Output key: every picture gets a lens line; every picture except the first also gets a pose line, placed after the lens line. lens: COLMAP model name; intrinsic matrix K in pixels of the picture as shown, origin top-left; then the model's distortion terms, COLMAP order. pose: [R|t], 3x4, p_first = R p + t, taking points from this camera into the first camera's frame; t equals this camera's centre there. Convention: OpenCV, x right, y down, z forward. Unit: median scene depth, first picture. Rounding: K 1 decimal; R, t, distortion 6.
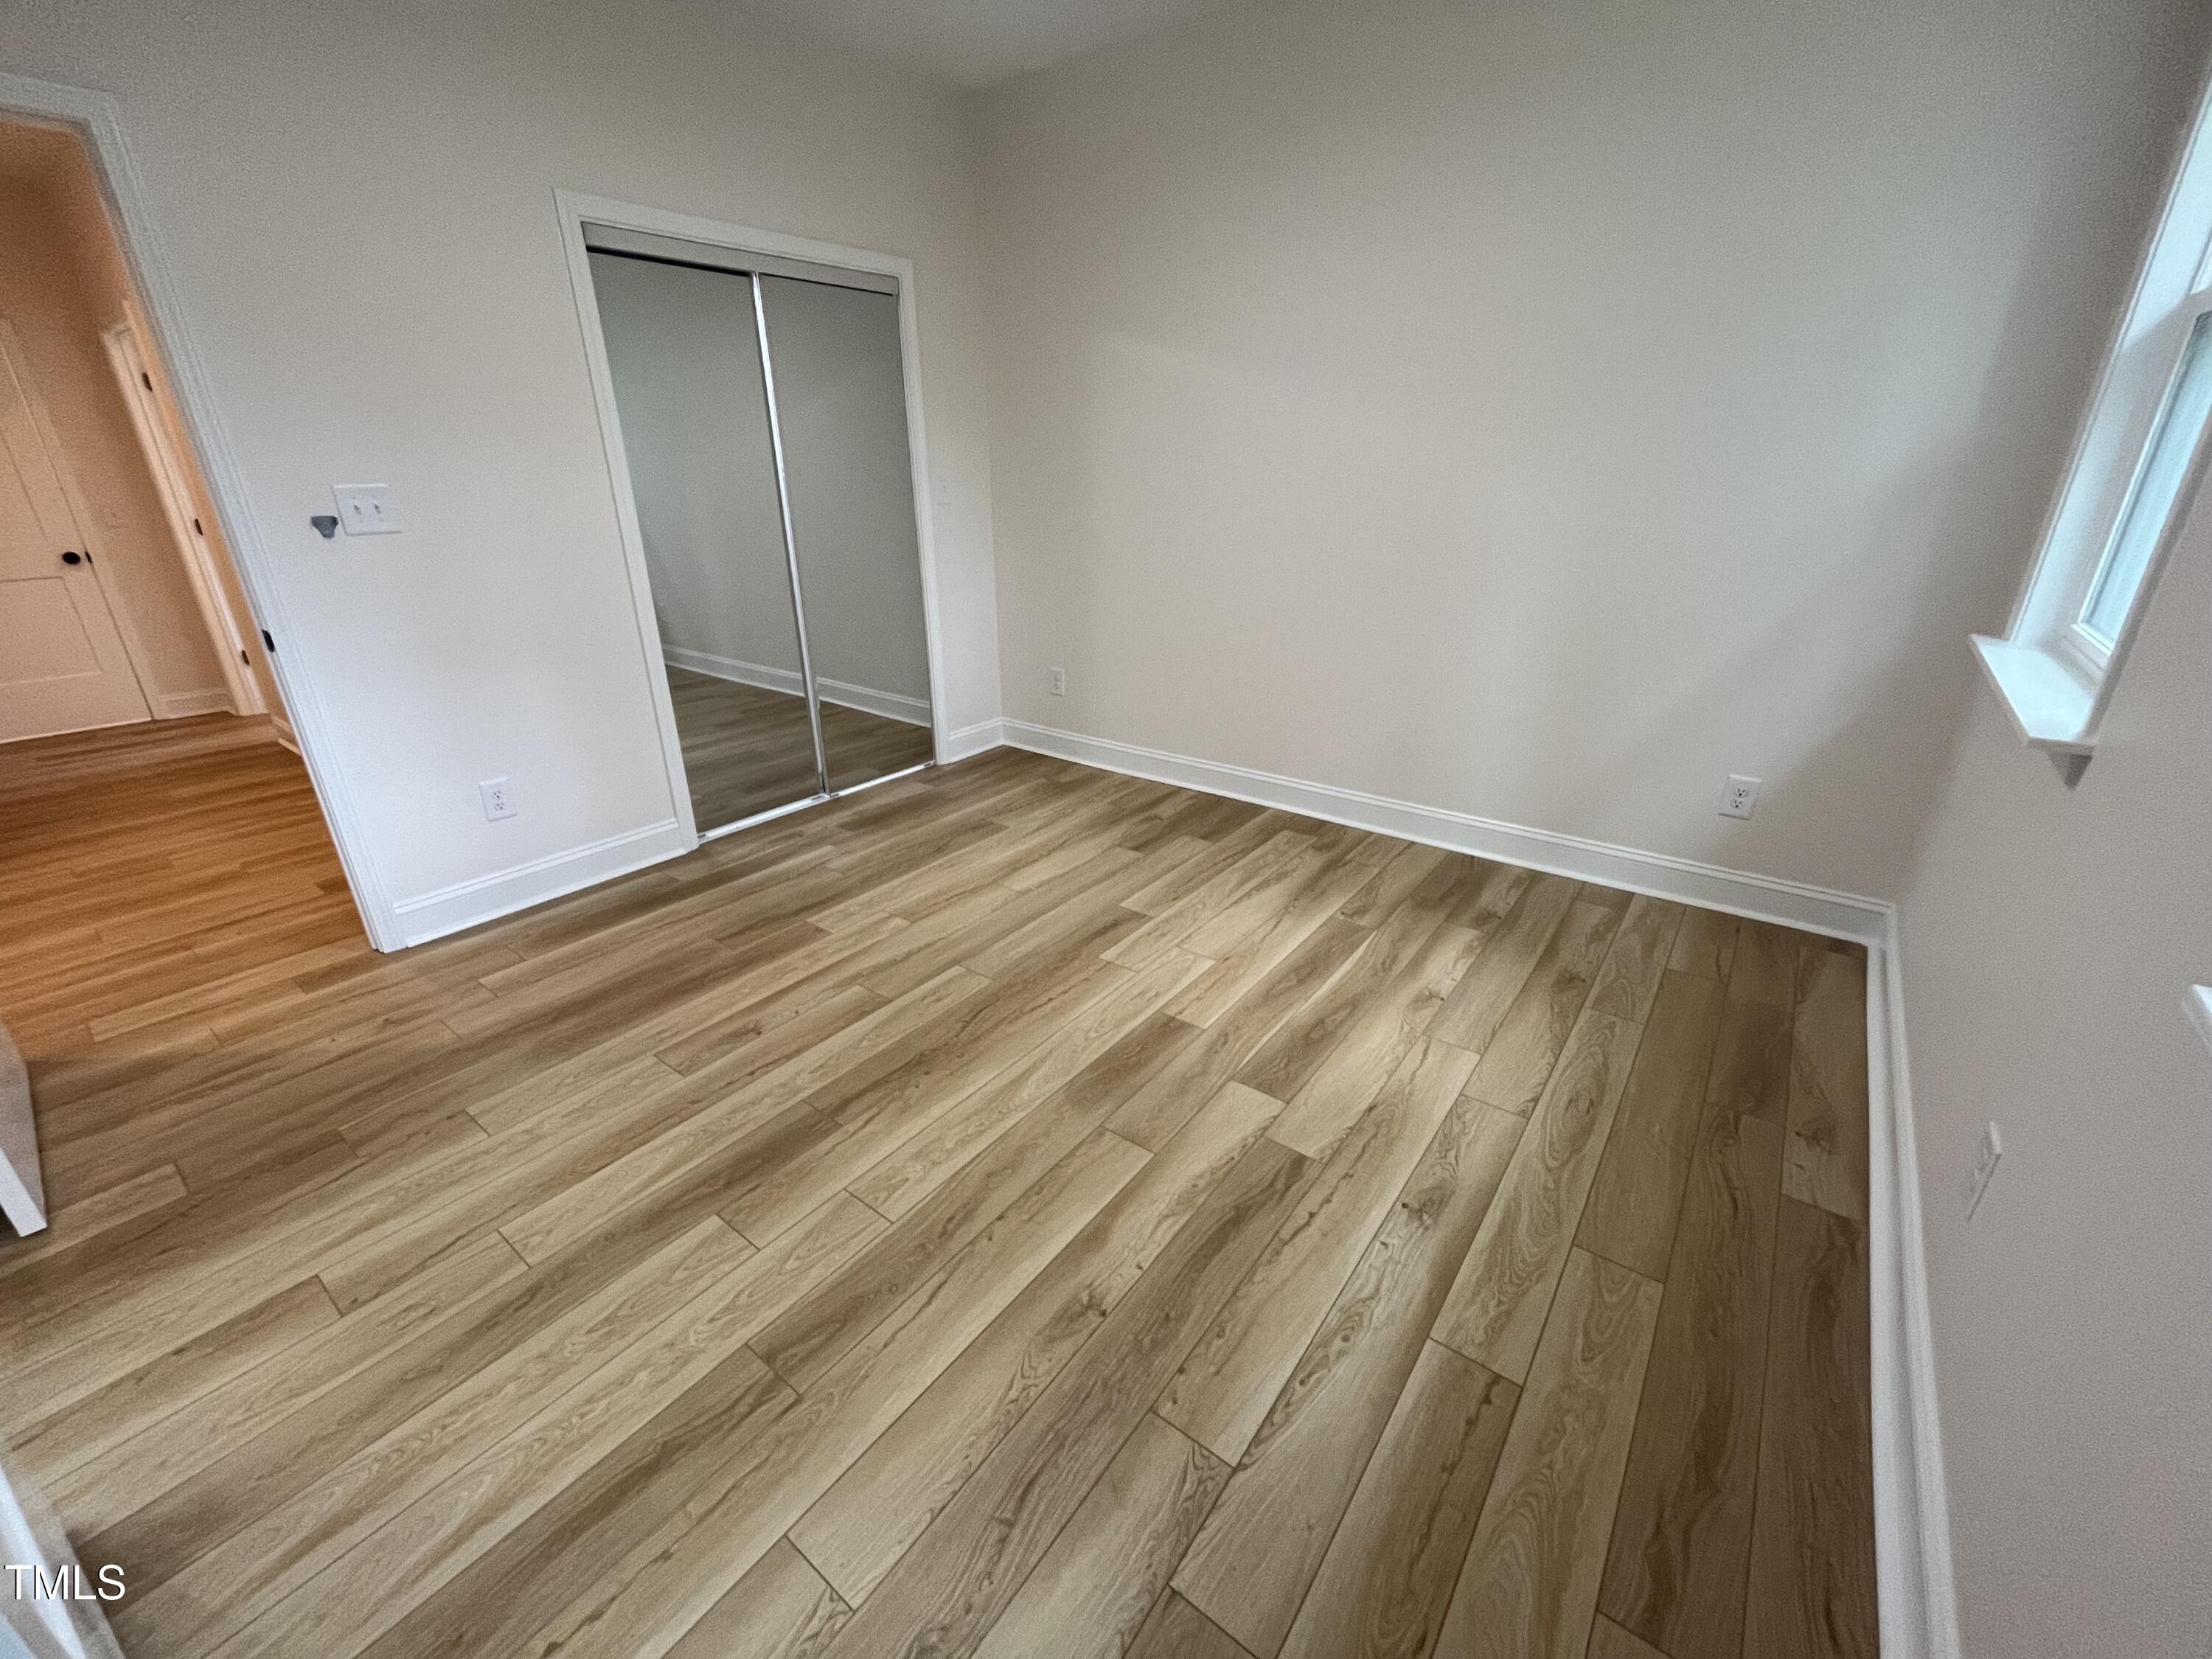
lens RADIAL K [[899.8, 0, 1103.1], [0, 899.8, 823.8], [0, 0, 1]] dist [0.000318, -0.000391]
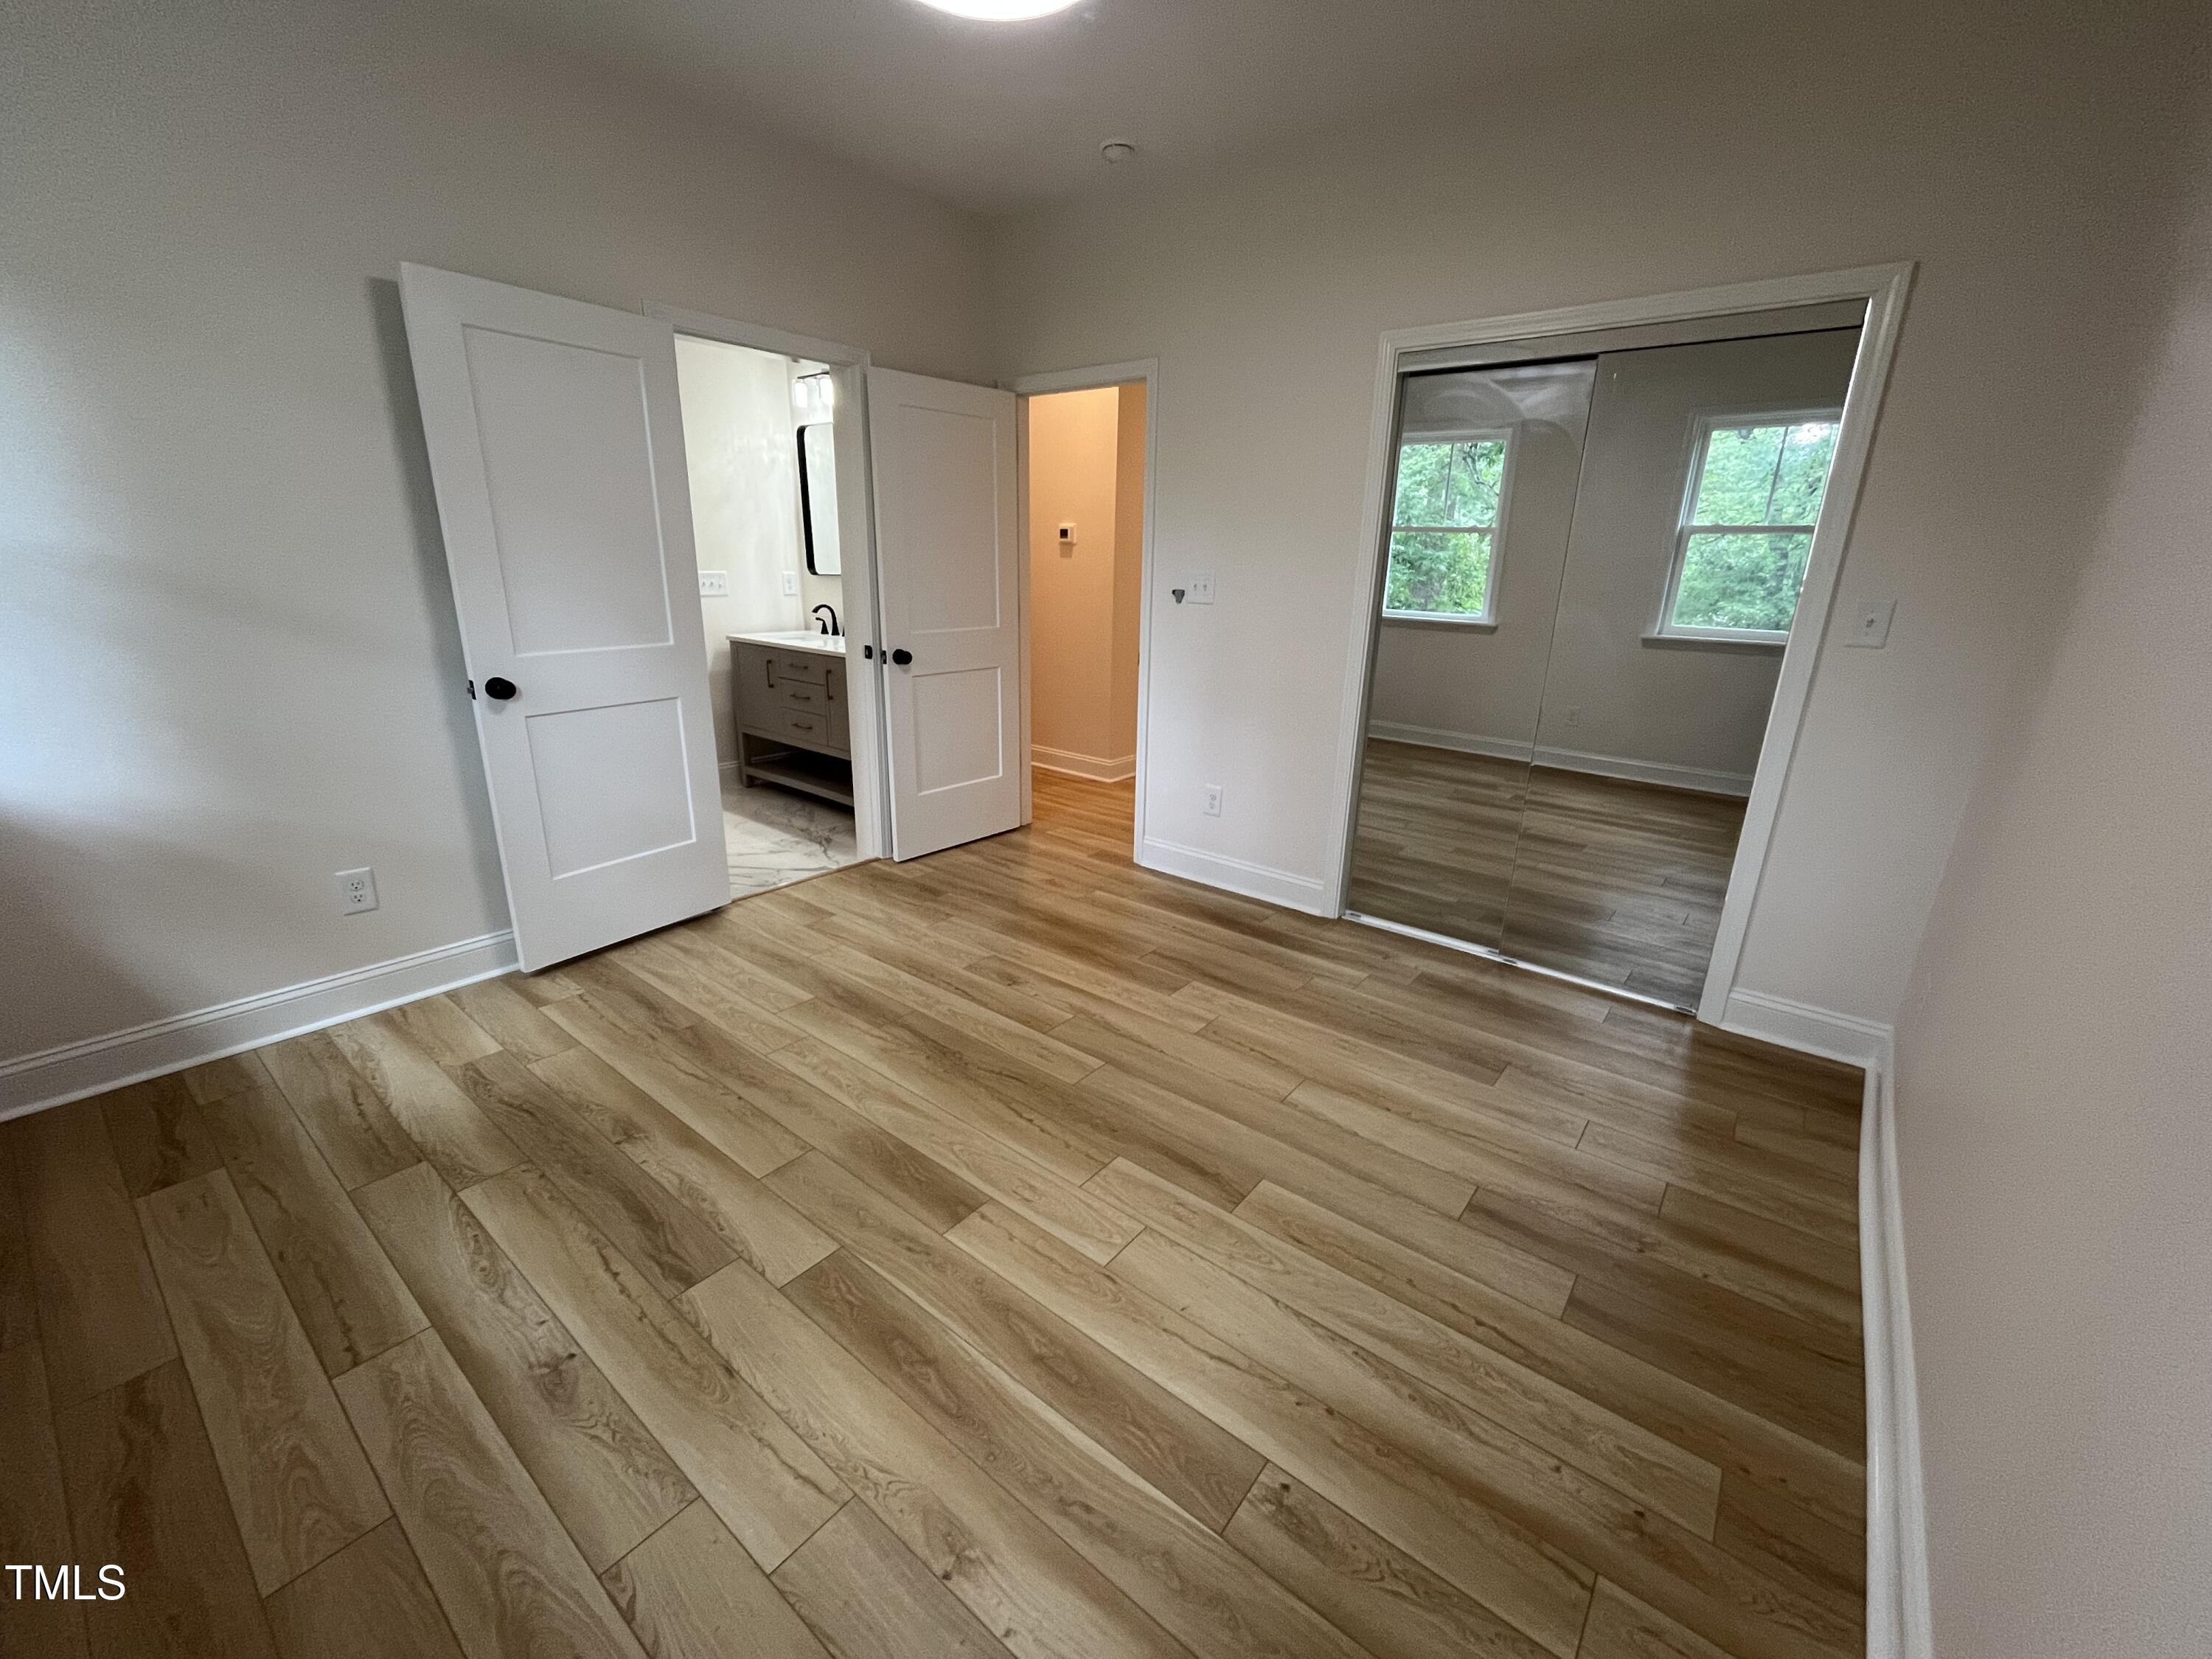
lens RADIAL K [[899.8, 0, 1108.0], [0, 899.8, 833.4], [0, 0, 1]] dist [0.000318, -0.000391]
pose [[-0.021728, 0.306641, -0.951577, 0.807388], [-0.392636, 0.872712, 0.290192, -0.402992], [0.919437, 0.379928, 0.101436, 0.948871]]
